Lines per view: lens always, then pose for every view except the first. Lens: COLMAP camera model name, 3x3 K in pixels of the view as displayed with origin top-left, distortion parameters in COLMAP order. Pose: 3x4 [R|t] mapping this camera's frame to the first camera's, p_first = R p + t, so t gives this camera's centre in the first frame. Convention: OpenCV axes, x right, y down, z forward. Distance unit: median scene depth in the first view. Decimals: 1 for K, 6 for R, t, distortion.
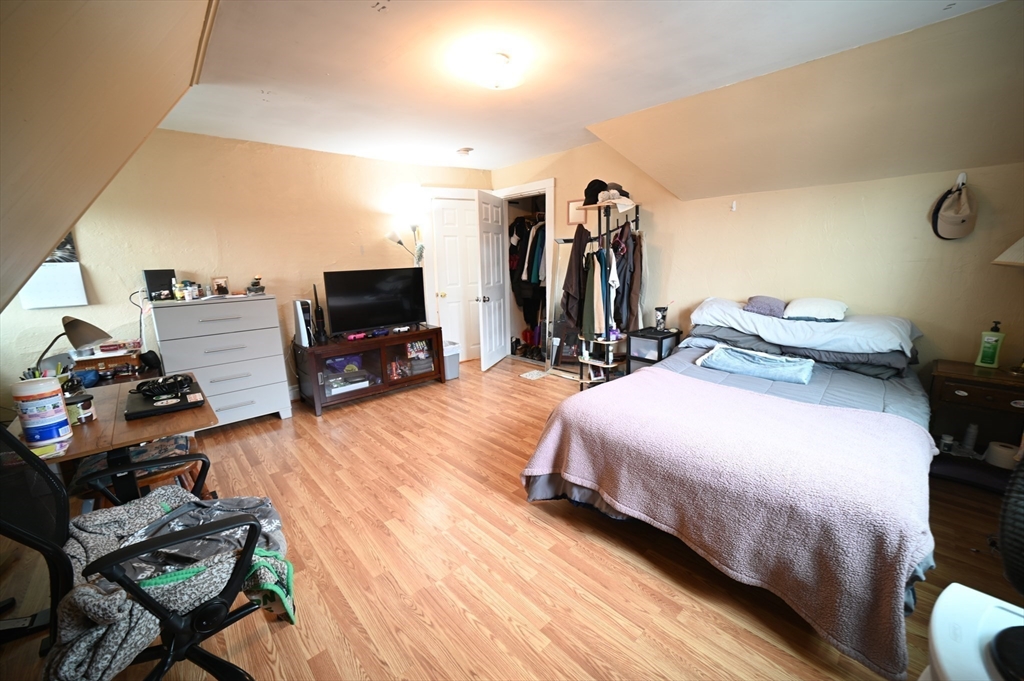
lens RADIAL K [[397.2, 0, 513.7], [0, 397.2, 340.2], [0, 0, 1]] dist [-0.024611, 0.003064]
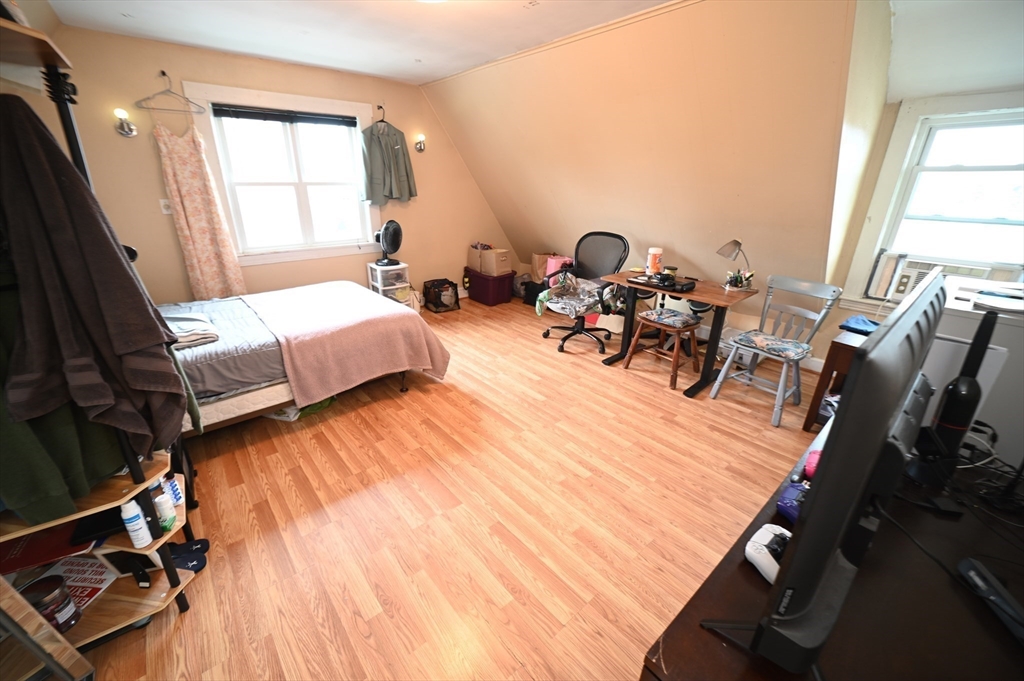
lens RADIAL K [[397.2, 0, 507.0], [0, 397.2, 342.4], [0, 0, 1]] dist [-0.024611, 0.003064]
pose [[-0.998895, -0.001798, 0.046955, -0.194716], [0.024215, 0.836662, 0.547184, -0.368162], [-0.040269, 0.547716, -0.835694, 1.619496]]
